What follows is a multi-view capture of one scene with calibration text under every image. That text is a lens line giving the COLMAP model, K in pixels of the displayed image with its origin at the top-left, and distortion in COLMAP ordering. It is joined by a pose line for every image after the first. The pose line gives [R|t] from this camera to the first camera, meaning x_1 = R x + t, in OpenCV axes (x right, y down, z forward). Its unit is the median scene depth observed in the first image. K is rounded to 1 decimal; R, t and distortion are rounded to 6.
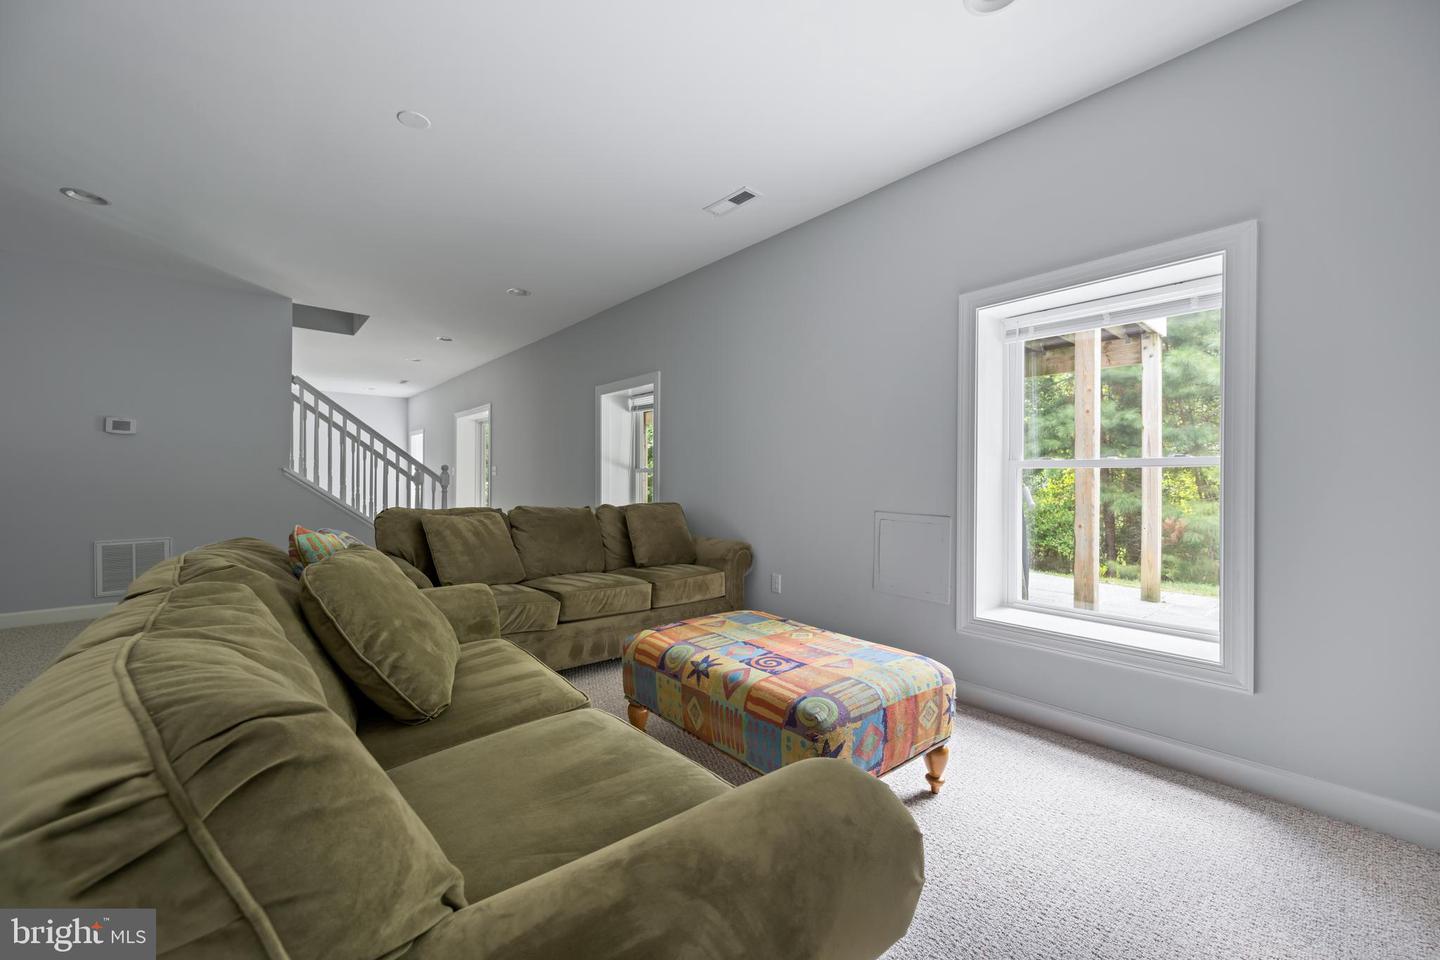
lens RADIAL K [[567.3, 0, 714.2], [0, 567.3, 476.9], [0, 0, 1]] dist [0.000081, 0.000127]
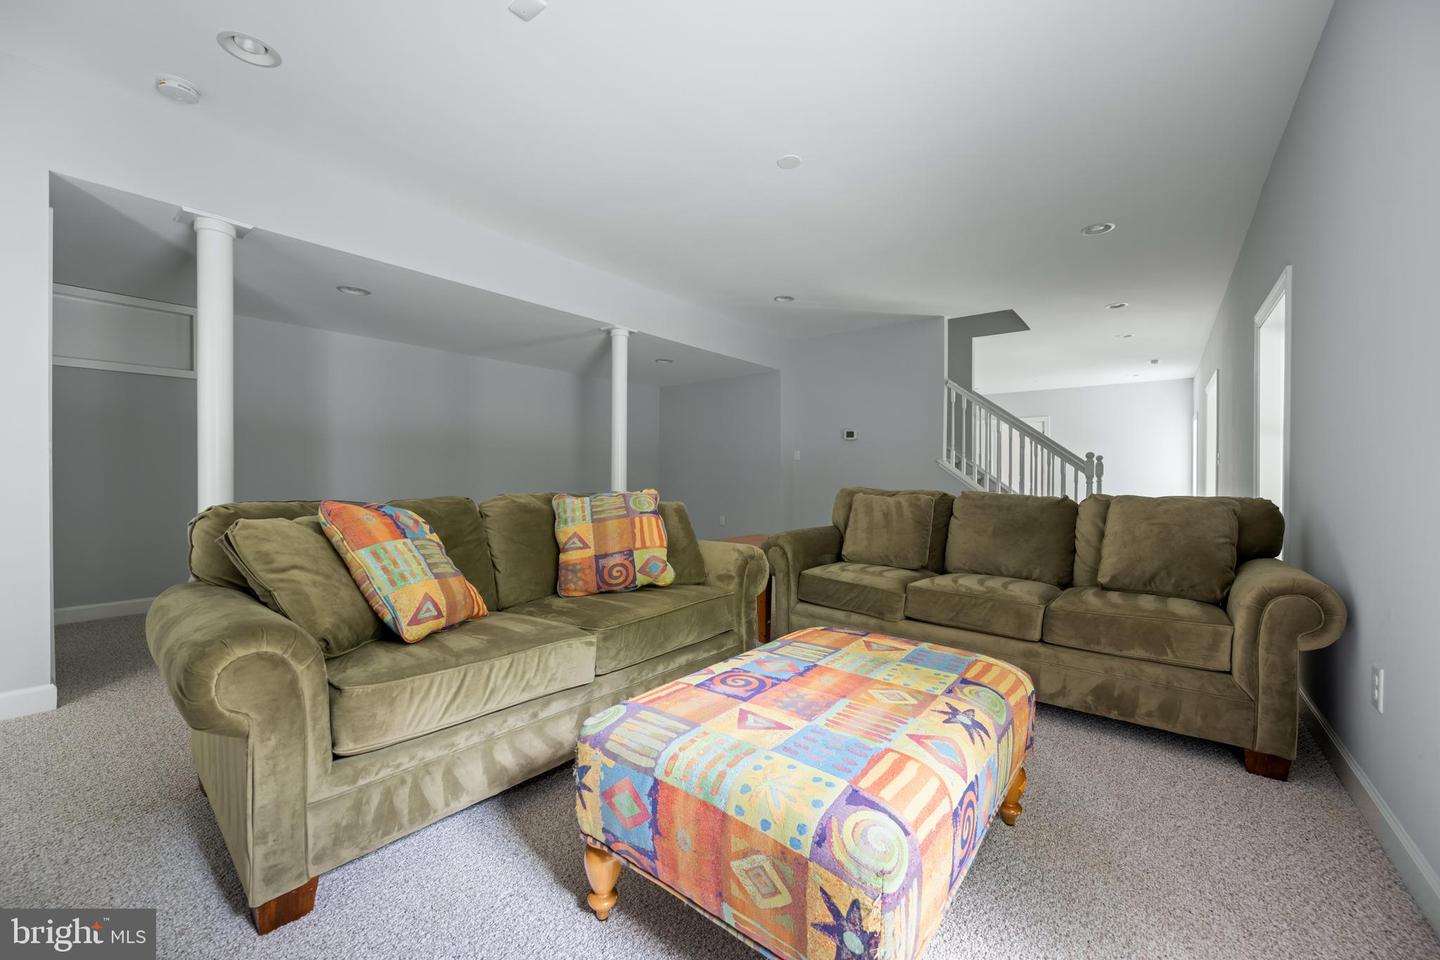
lens RADIAL K [[567.3, 0, 727.3], [0, 567.3, 481.5], [0, 0, 1]] dist [0.000081, 0.000127]
pose [[0.196045, 0.005723, -0.980578, 0.793836], [-0.000103, 0.999983, 0.005816, 0.055144], [0.980595, -0.001040, 0.196042, 0.799298]]
